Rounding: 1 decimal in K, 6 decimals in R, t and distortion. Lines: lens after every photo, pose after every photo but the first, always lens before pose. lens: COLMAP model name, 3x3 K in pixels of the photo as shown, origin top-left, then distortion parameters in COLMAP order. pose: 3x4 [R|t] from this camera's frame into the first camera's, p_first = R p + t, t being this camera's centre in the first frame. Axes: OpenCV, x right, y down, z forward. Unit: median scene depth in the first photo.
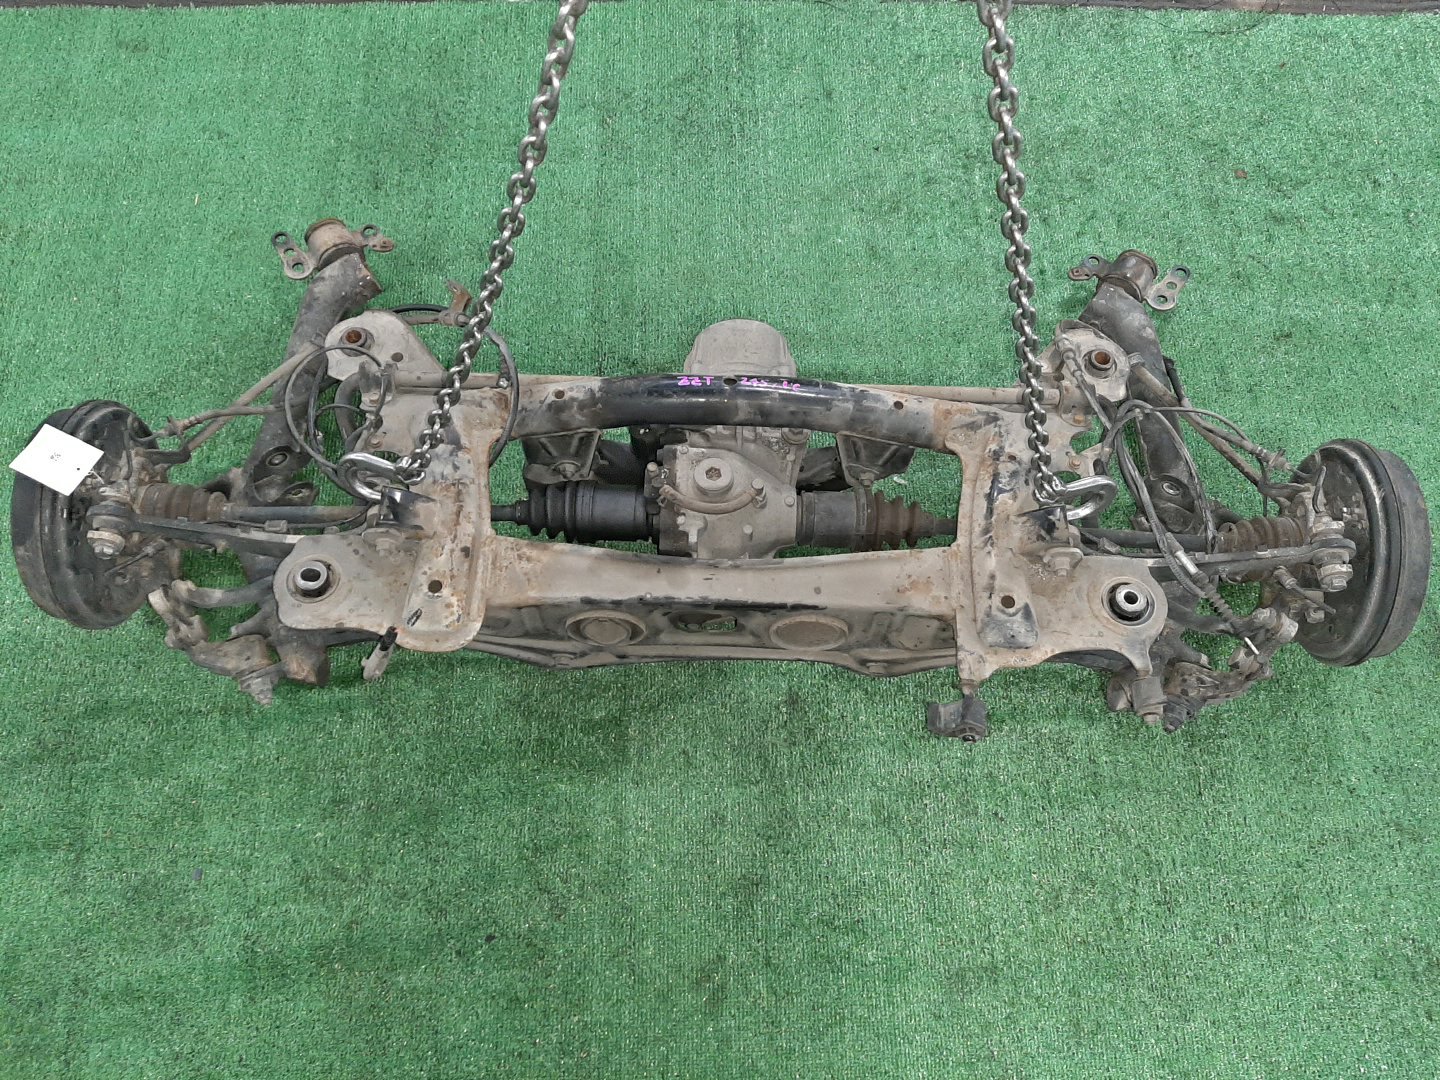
lens RADIAL K [[1129.3, 0, 711.6], [0, 1129.3, 533.4], [0, 0, 1]] dist [0.044727, -0.044561]
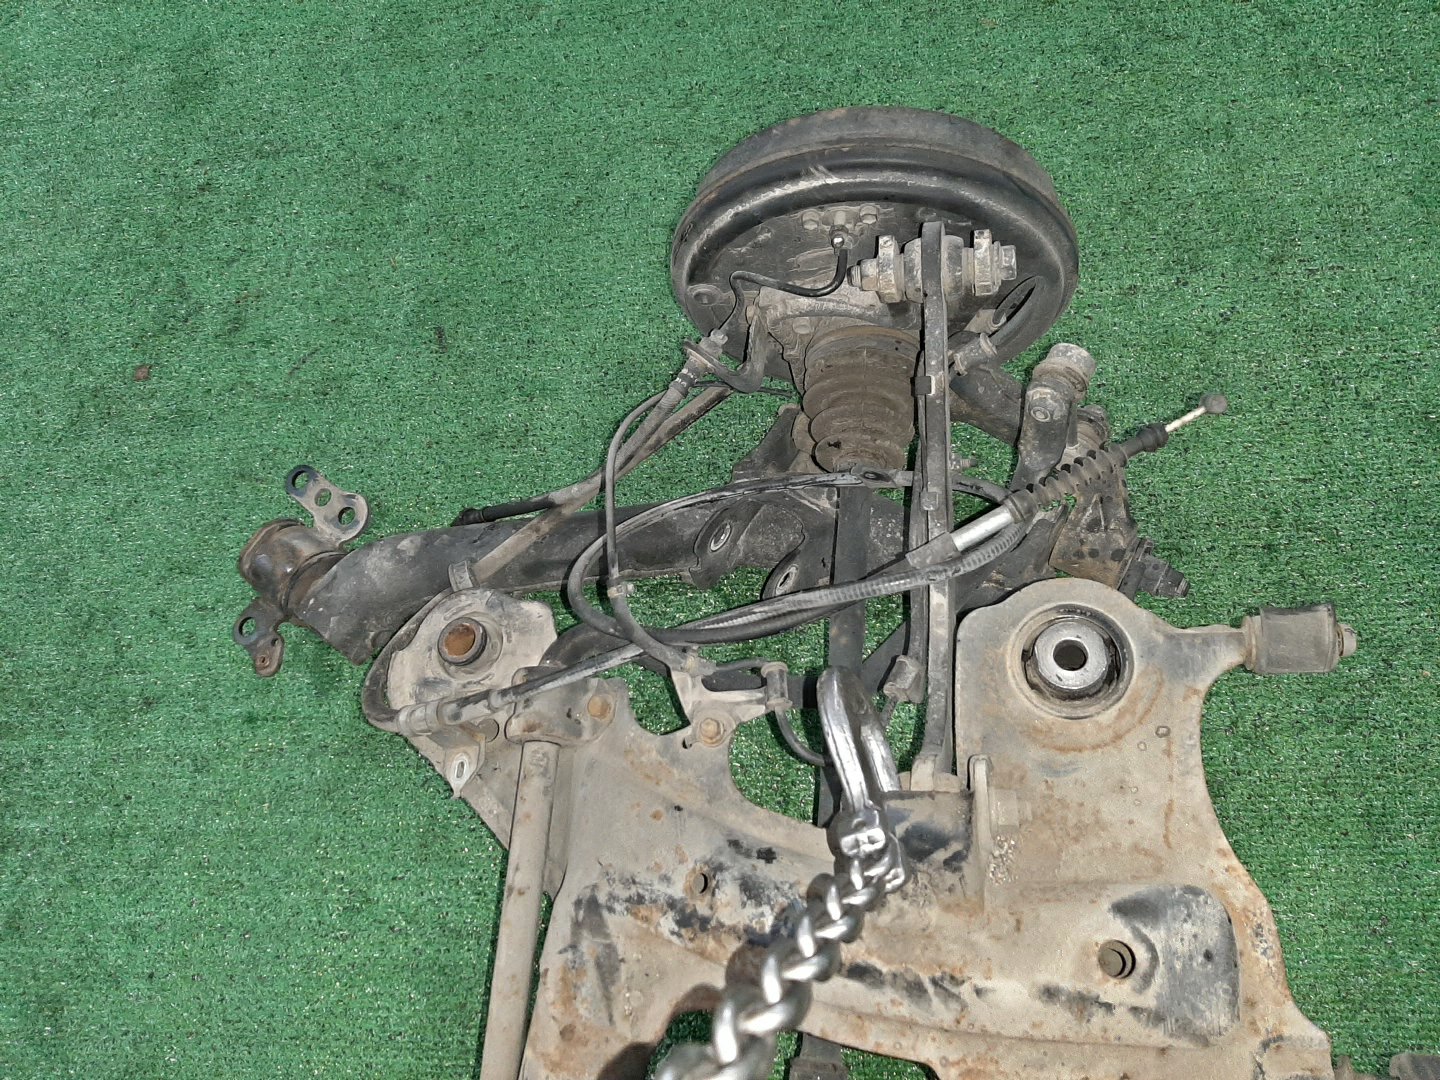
lens RADIAL K [[1129.3, 0, 724.2], [0, 1129.3, 550.7], [0, 0, 1]] dist [0.044727, -0.044561]
pose [[0.034312, -0.929821, 0.366410, 0.226861], [0.981583, 0.100293, 0.162590, -0.138709], [-0.187927, 0.354083, 0.916138, 0.573166]]
